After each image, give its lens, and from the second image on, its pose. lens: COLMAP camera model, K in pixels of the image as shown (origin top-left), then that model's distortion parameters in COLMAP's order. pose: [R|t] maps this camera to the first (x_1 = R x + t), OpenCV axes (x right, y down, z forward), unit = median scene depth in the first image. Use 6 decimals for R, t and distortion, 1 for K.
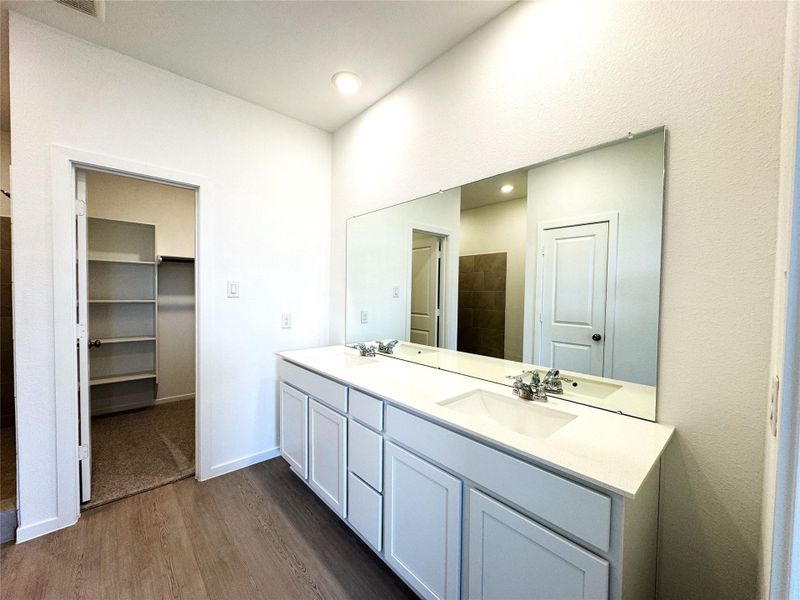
lens RADIAL K [[320.1, 0, 400.0], [0, 320.1, 300.0], [0, 0, 1]] dist [-0.001233, -0.000097]
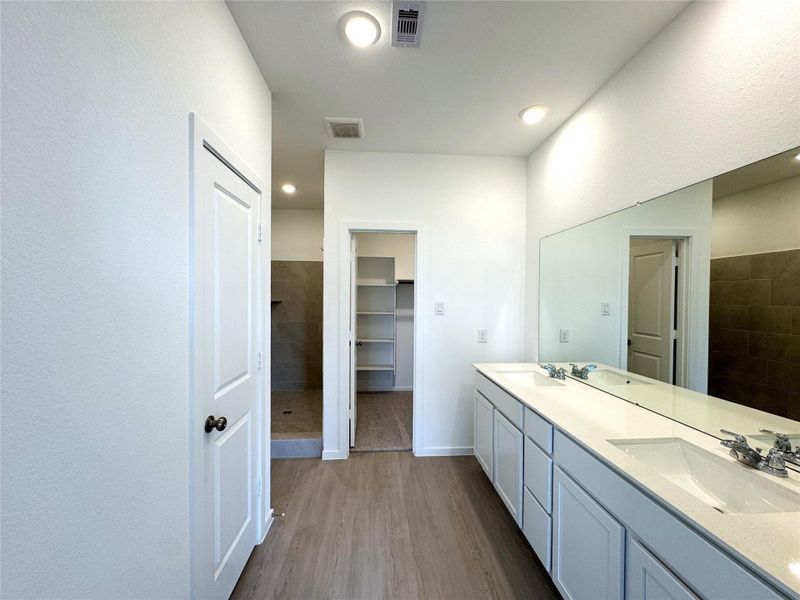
lens RADIAL K [[320.1, 0, 400.0], [0, 320.1, 300.0], [0, 0, 1]] dist [-0.001233, -0.000097]
pose [[0.791609, -0.002293, -0.611024, 0.117420], [-0.013600, 0.999679, -0.021371, -0.036746], [0.610877, 0.025227, 0.791323, -0.079003]]
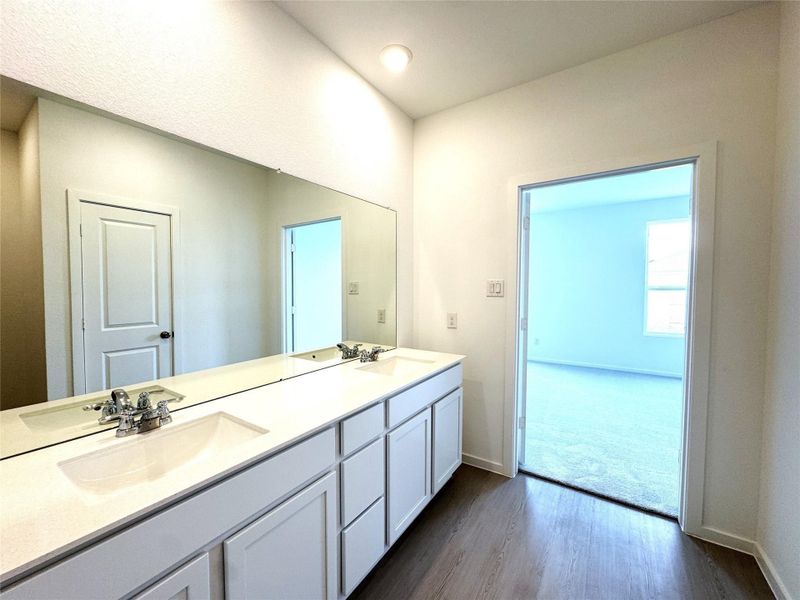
lens RADIAL K [[320.1, 0, 400.0], [0, 320.1, 300.0], [0, 0, 1]] dist [-0.001233, -0.000097]
pose [[-0.244550, -0.049307, 0.968382, -3.781210], [0.023545, 0.998110, 0.056767, -0.196832], [-0.969351, 0.036683, -0.242926, 4.394660]]
